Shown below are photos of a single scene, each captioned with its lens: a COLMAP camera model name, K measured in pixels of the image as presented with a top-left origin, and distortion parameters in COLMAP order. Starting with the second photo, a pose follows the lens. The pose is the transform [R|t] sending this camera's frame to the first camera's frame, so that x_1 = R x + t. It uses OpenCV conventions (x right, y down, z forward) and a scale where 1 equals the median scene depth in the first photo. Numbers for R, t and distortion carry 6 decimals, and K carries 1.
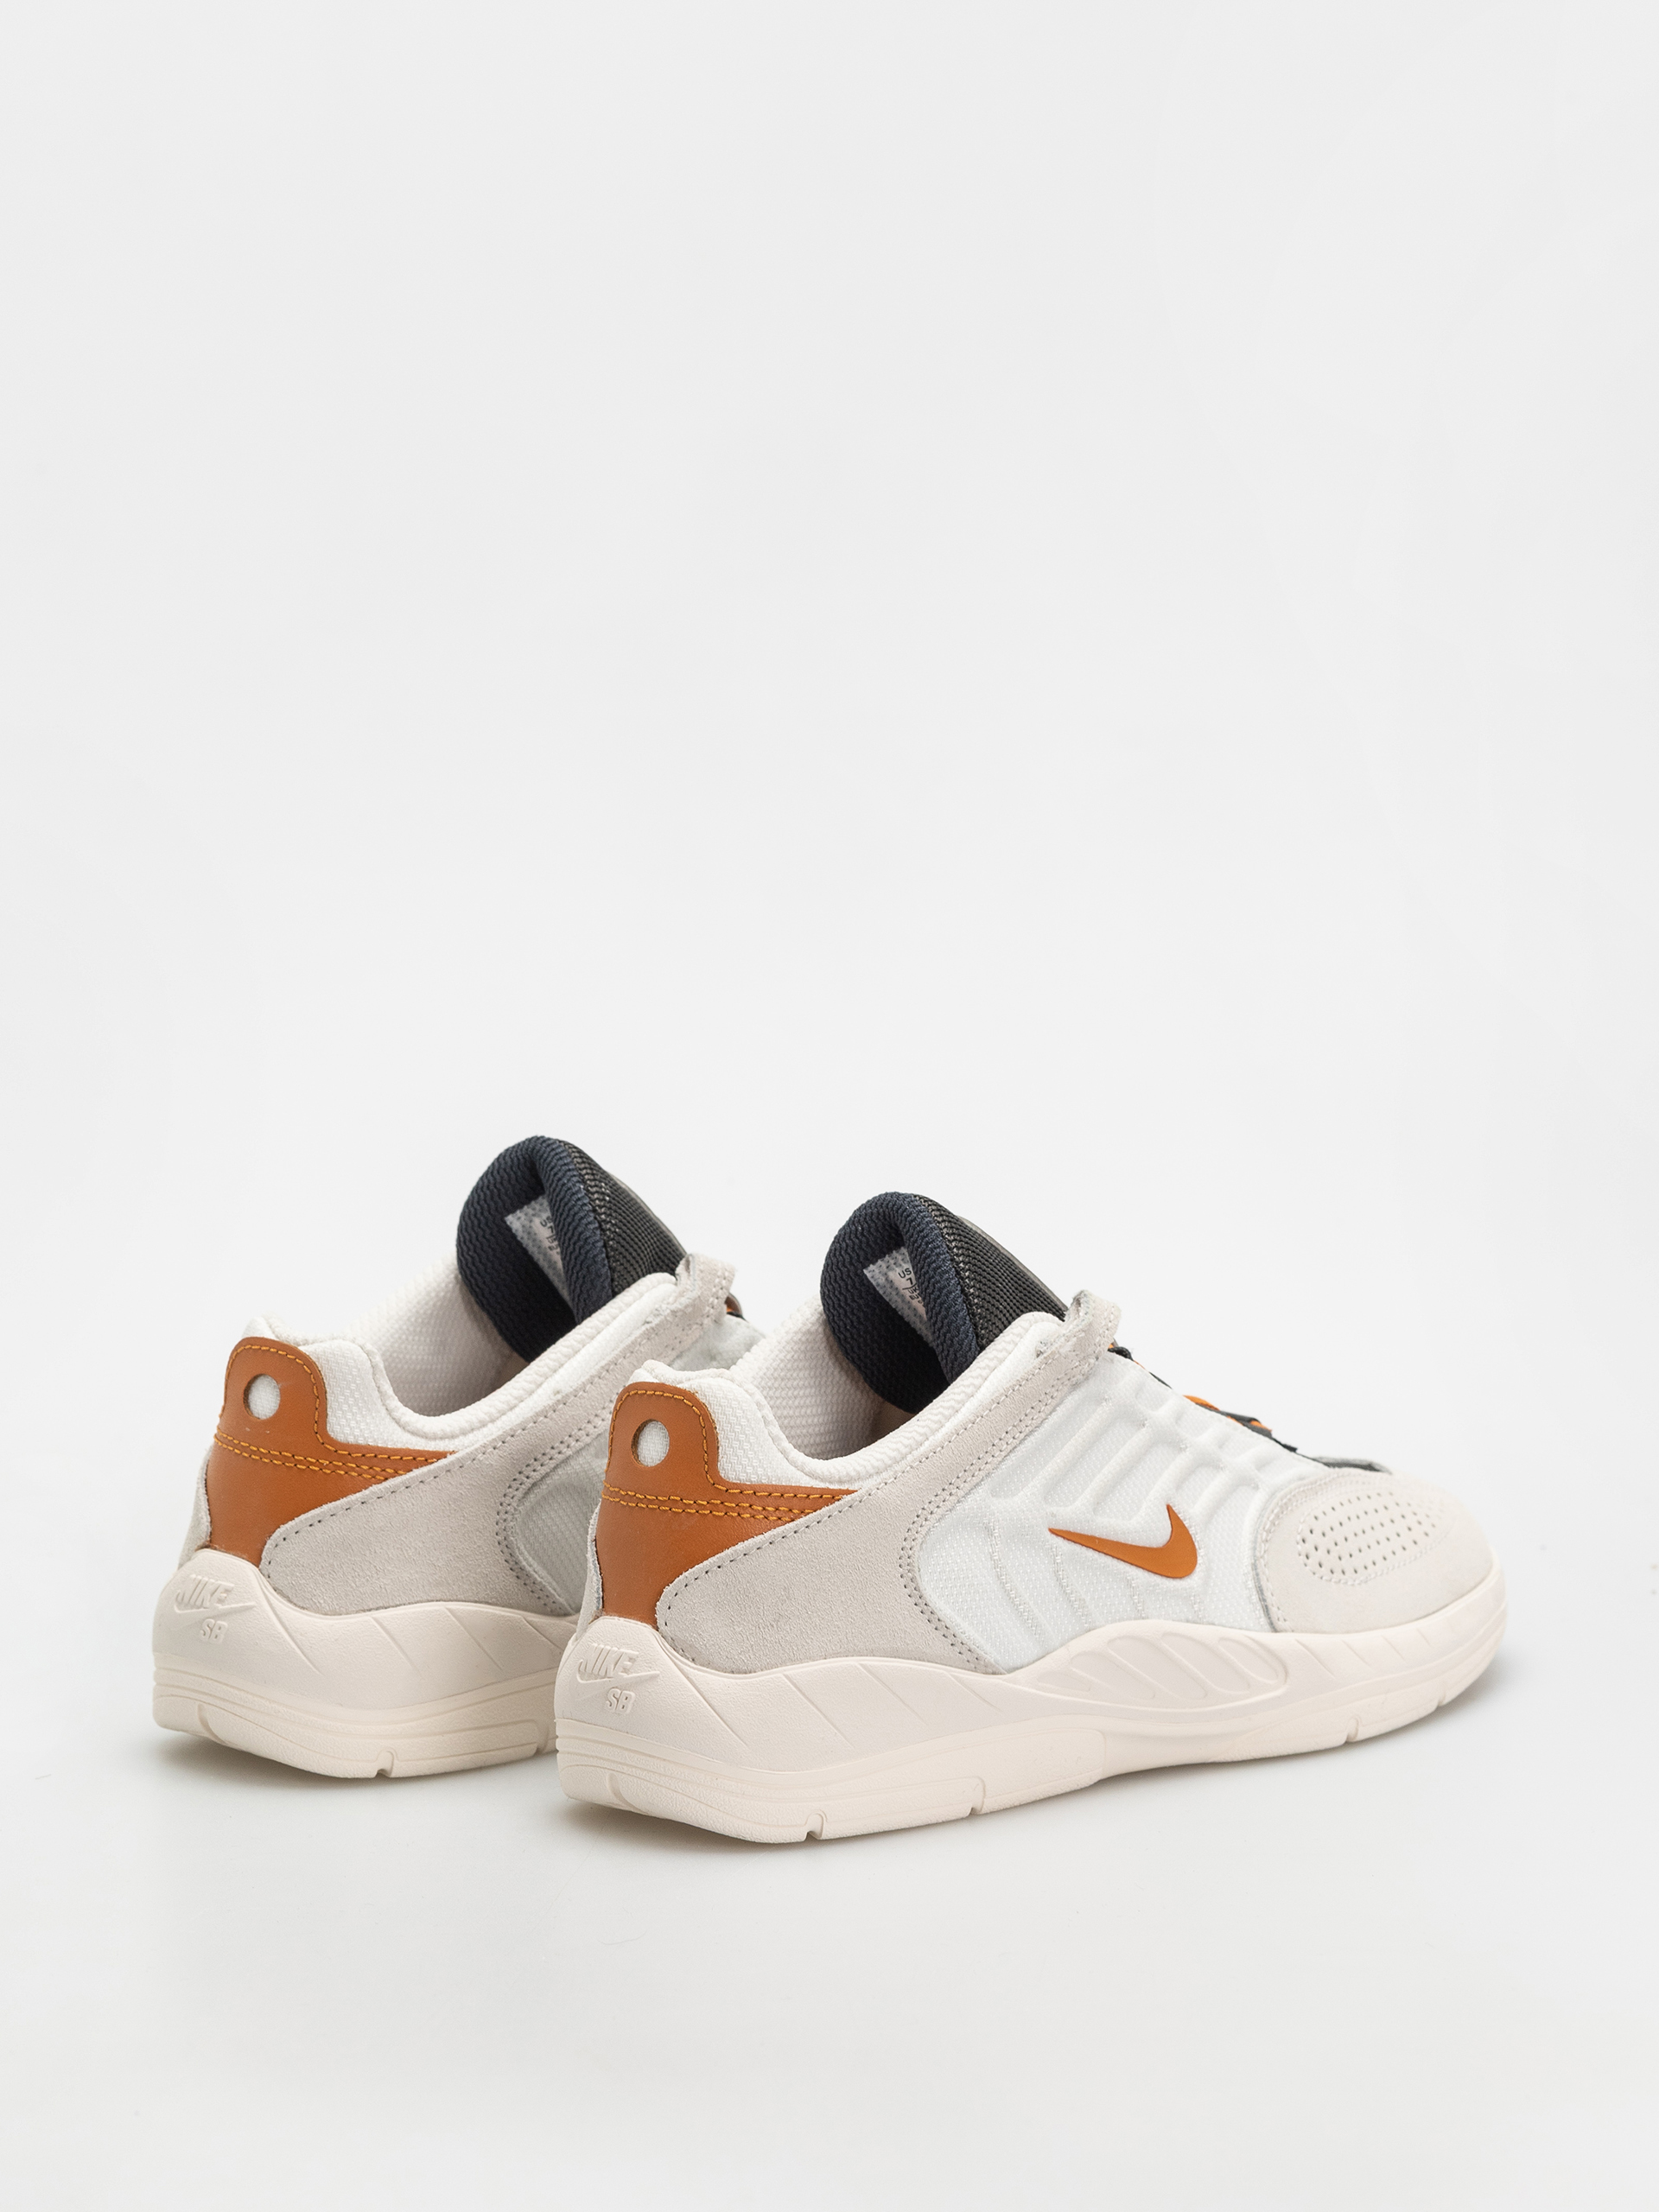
lens RADIAL K [[6033.7, 0, 828.4], [0, 6033.7, 1106.7], [0, 0, 1]] dist [-0.045043, 0.000000]
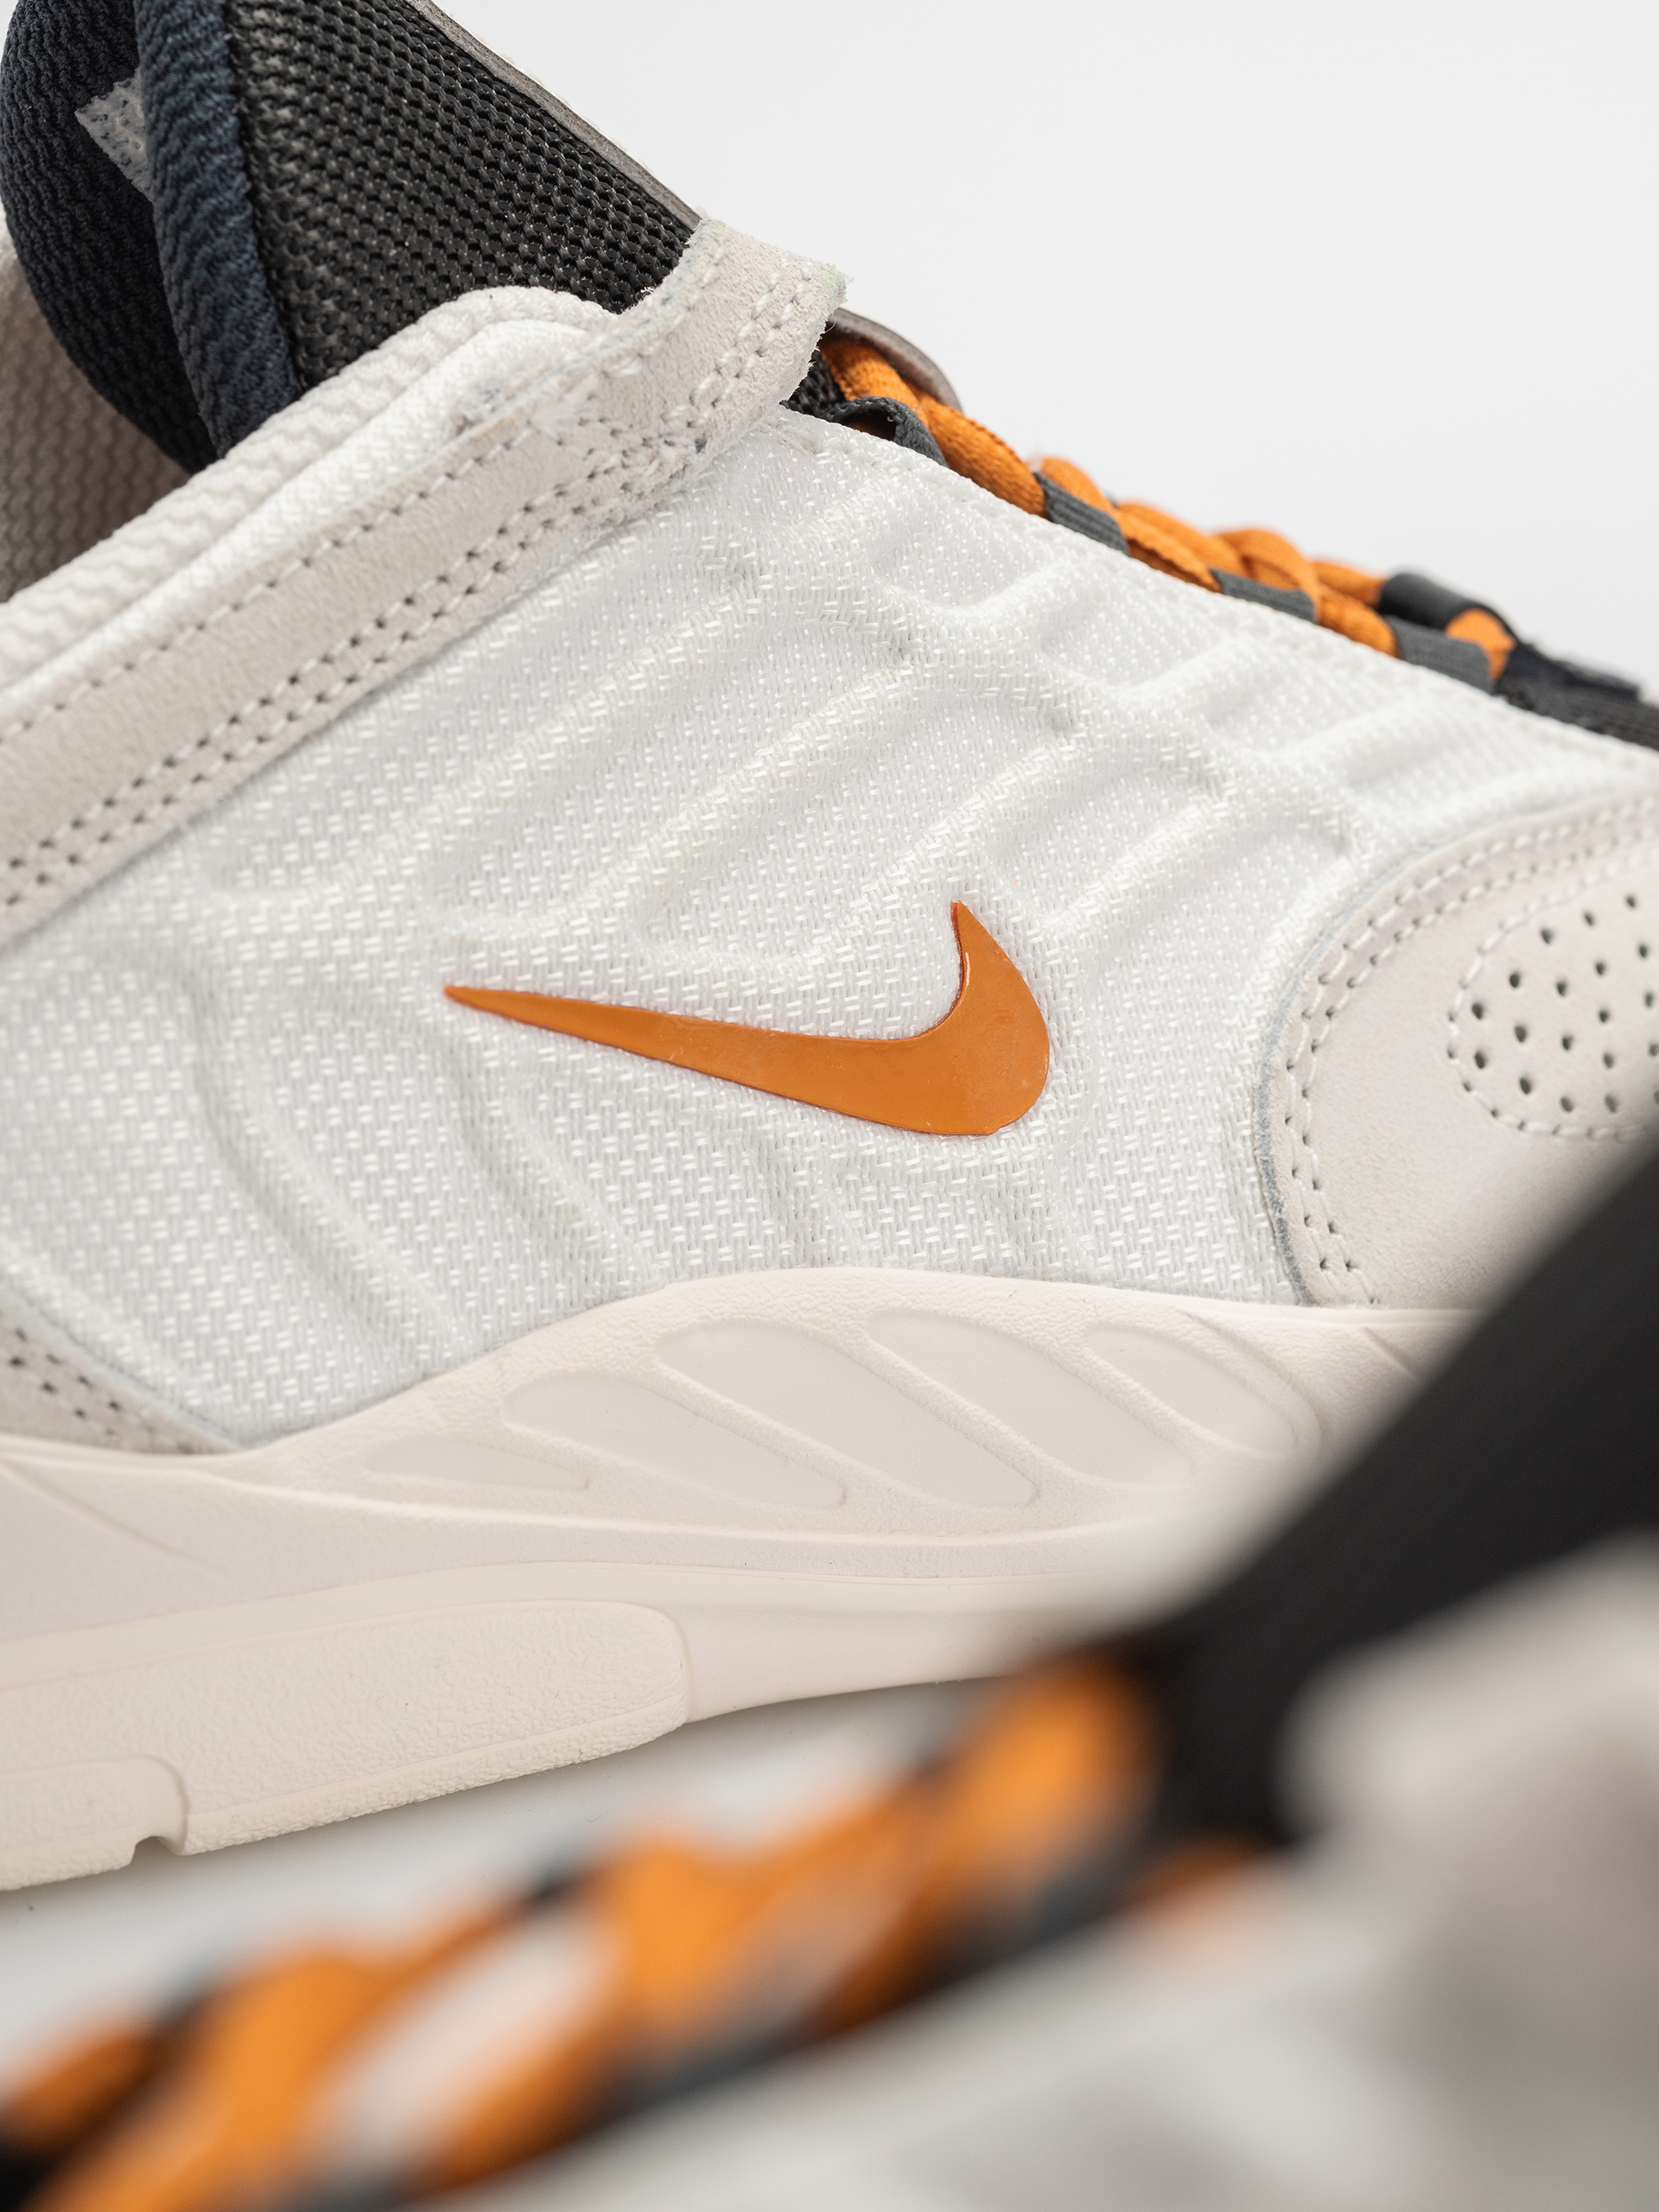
lens RADIAL K [[6033.7, 0, 827.6], [0, 6033.7, 1106.0], [0, 0, 1]] dist [-0.045043, 0.000000]
pose [[0.952087, 0.076868, -0.296008, 0.146932], [-0.019156, 0.980986, 0.193131, 0.014631], [0.305226, -0.178207, 0.935457, 0.699801]]
